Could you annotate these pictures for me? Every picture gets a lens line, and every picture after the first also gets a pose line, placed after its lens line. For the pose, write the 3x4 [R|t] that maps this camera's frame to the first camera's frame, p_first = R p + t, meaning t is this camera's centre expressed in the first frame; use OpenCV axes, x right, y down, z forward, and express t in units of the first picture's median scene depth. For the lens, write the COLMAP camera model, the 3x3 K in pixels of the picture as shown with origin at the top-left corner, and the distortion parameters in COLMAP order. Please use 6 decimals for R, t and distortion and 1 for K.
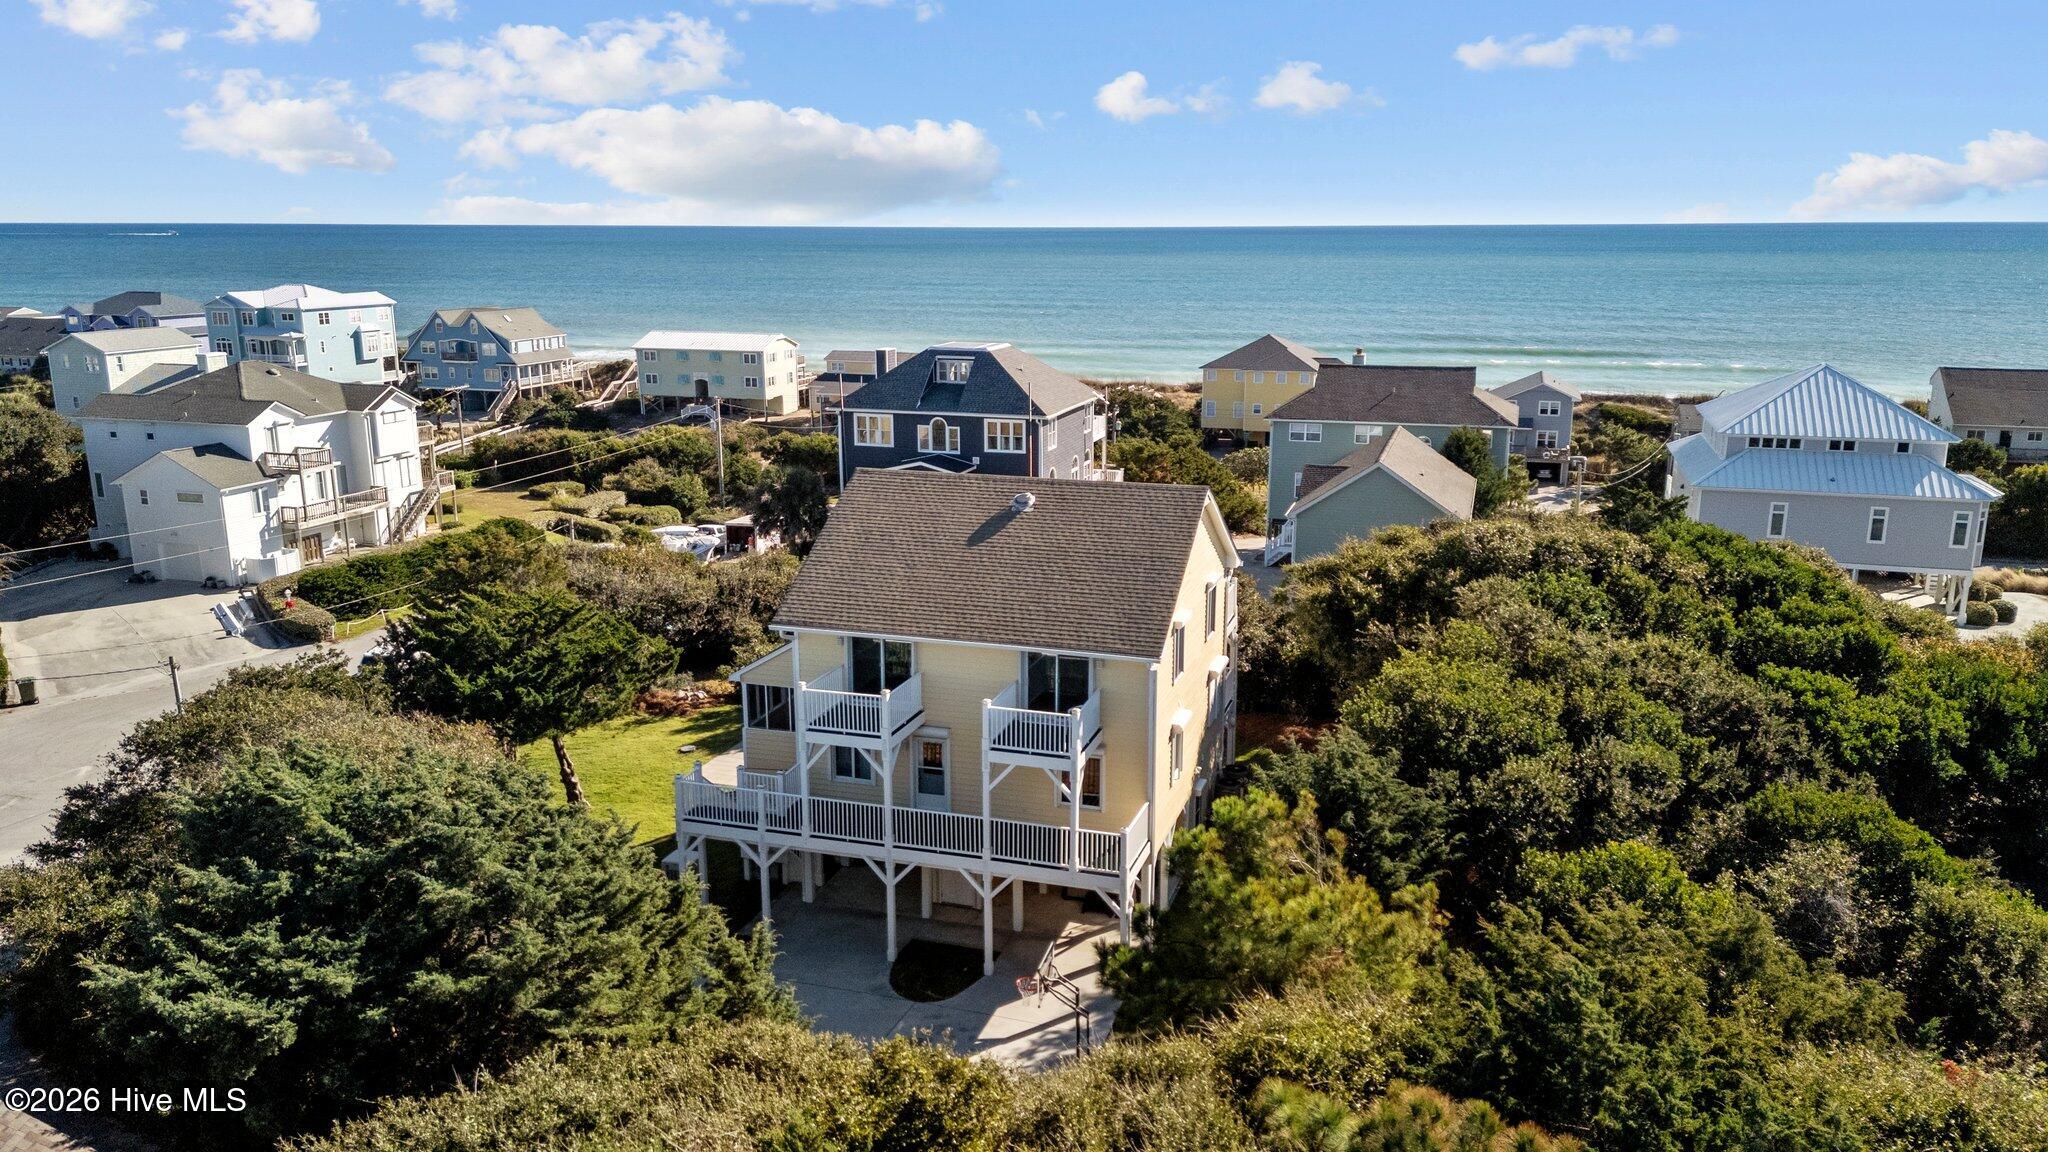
lens RADIAL K [[1501.5, 0, 1049.7], [0, 1501.5, 577.3], [0, 0, 1]] dist [0.078780, -0.085246]
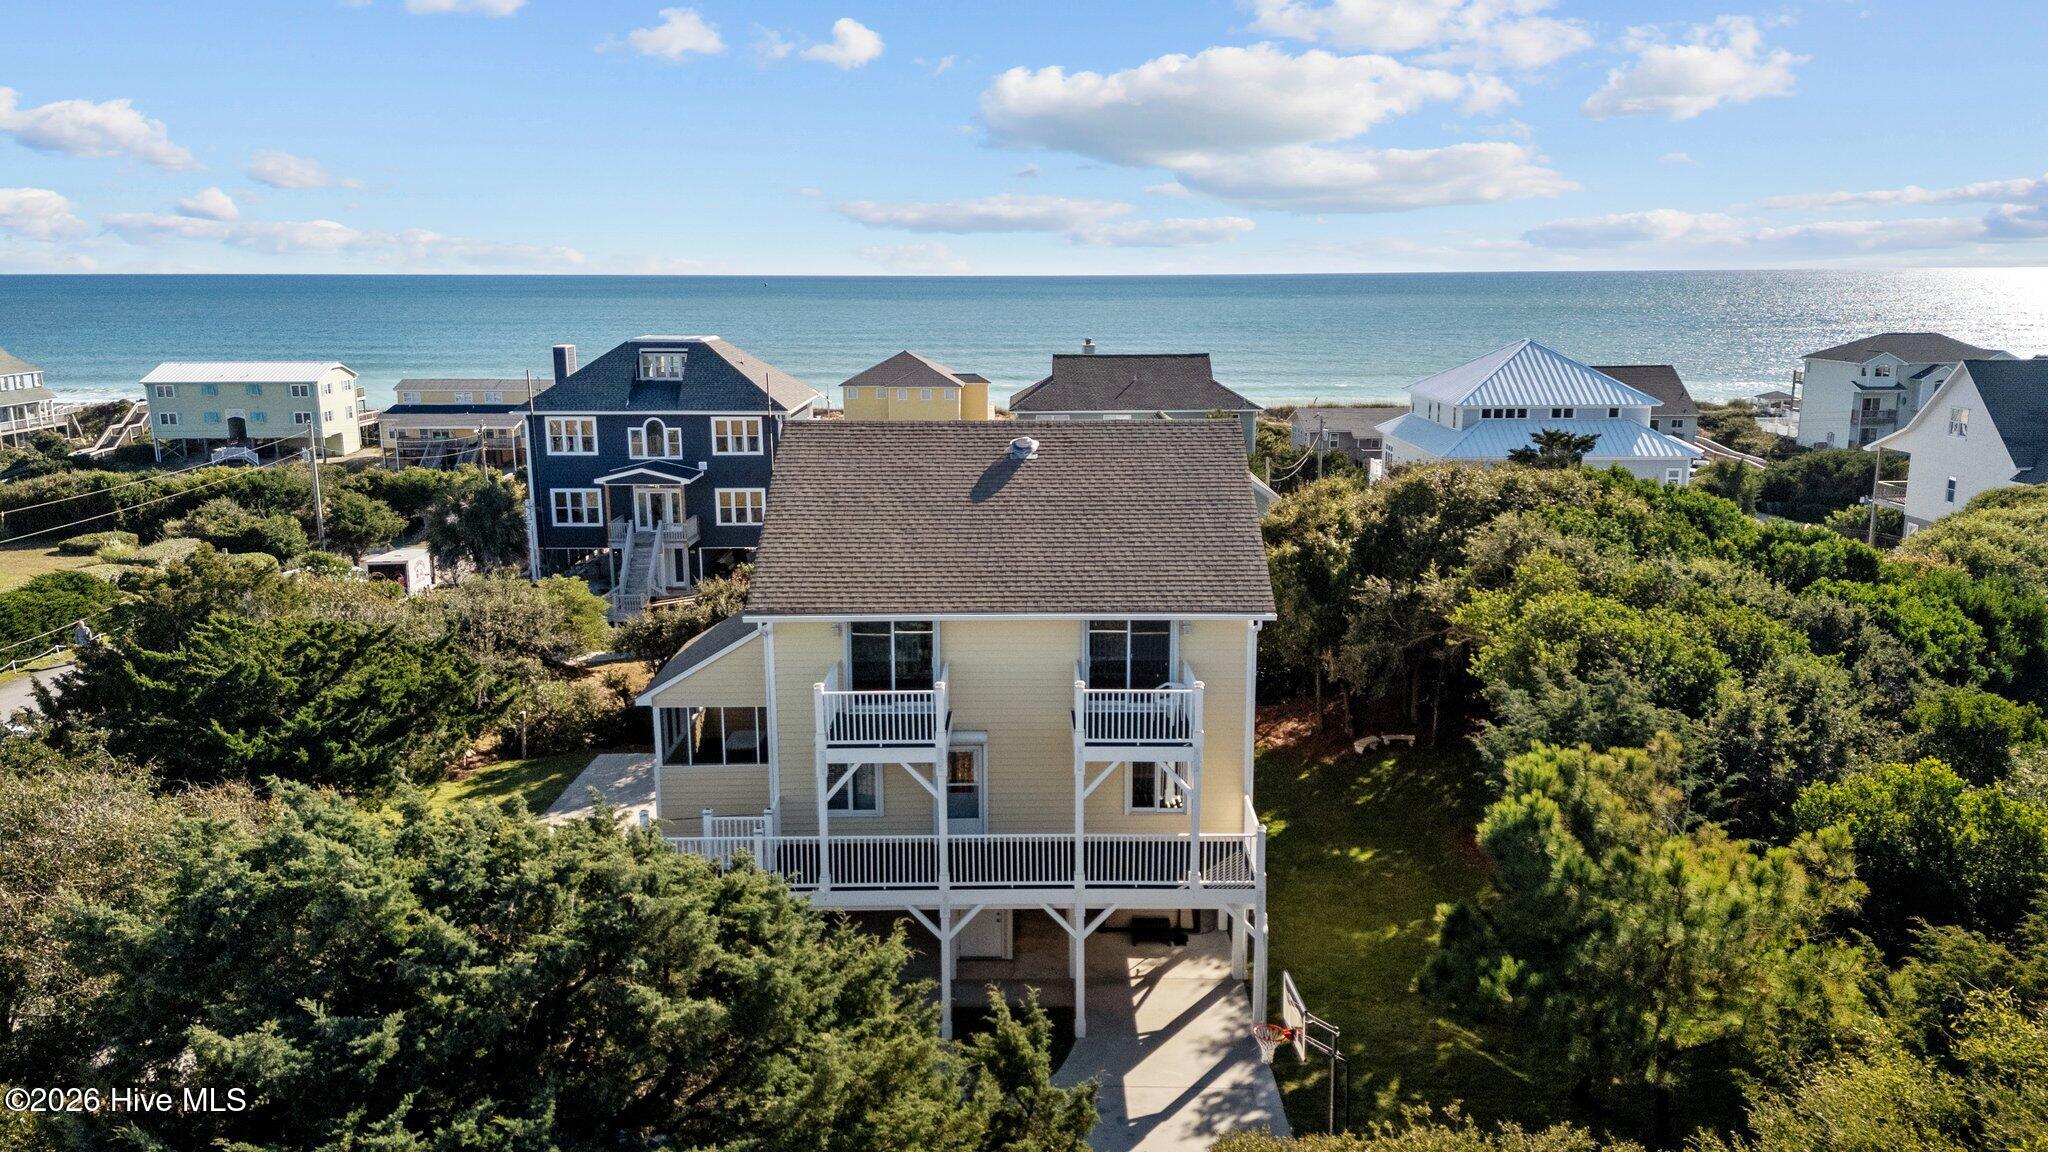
lens RADIAL K [[1501.5, 0, 1049.7], [0, 1501.5, 577.3], [0, 0, 1]] dist [0.078780, -0.085246]
pose [[0.951895, -0.065436, 0.299356, -0.124027], [0.074456, 0.997047, -0.018812, 0.017835], [-0.297241, 0.040196, 0.953956, 0.111894]]
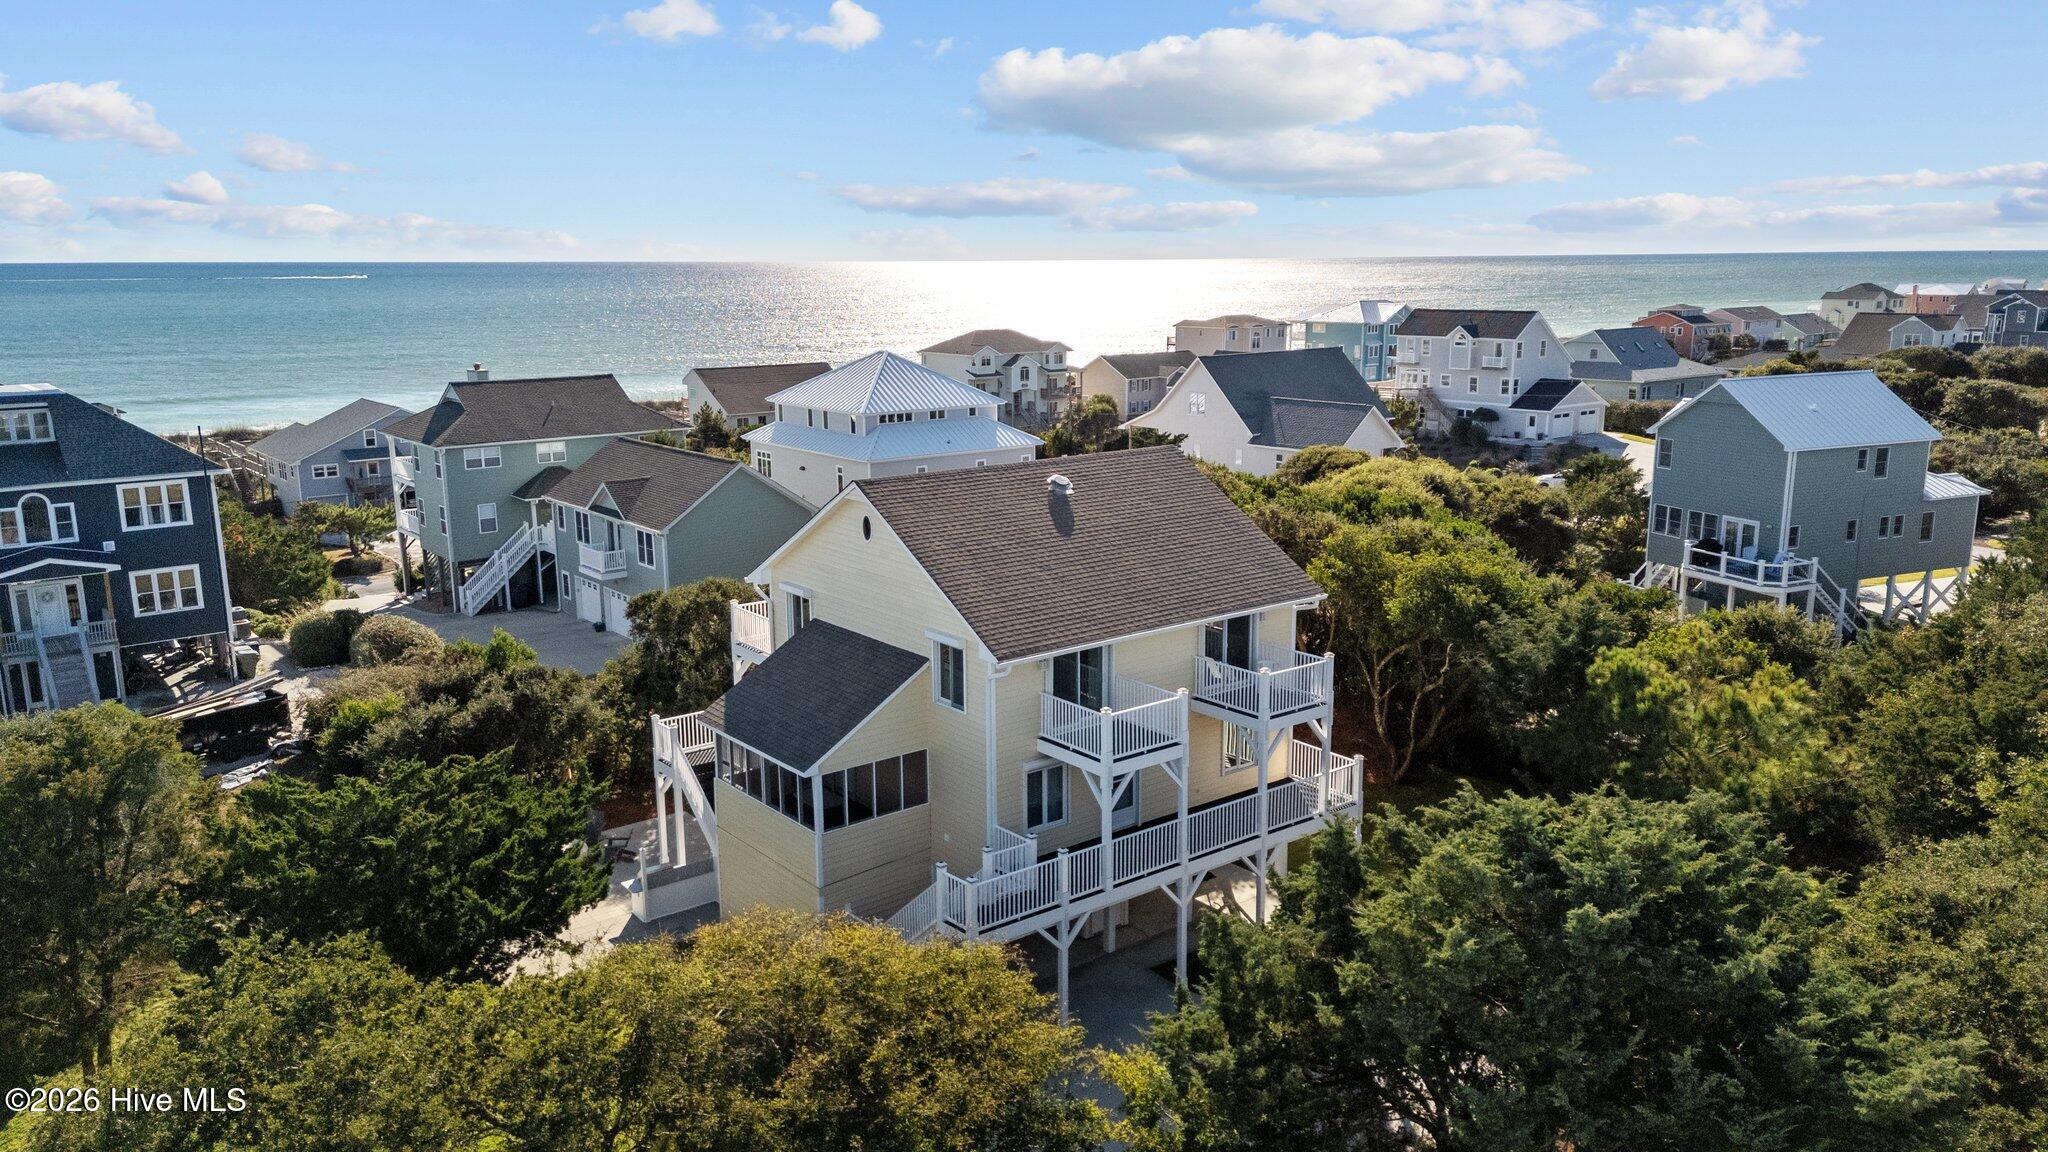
lens RADIAL K [[1501.5, 0, 1049.7], [0, 1501.5, 577.3], [0, 0, 1]] dist [0.078780, -0.085246]
pose [[0.566526, -0.176292, 0.804966, -0.378037], [0.196588, 0.977557, 0.075733, -0.031491], [-0.800251, 0.115342, 0.588468, 0.233414]]
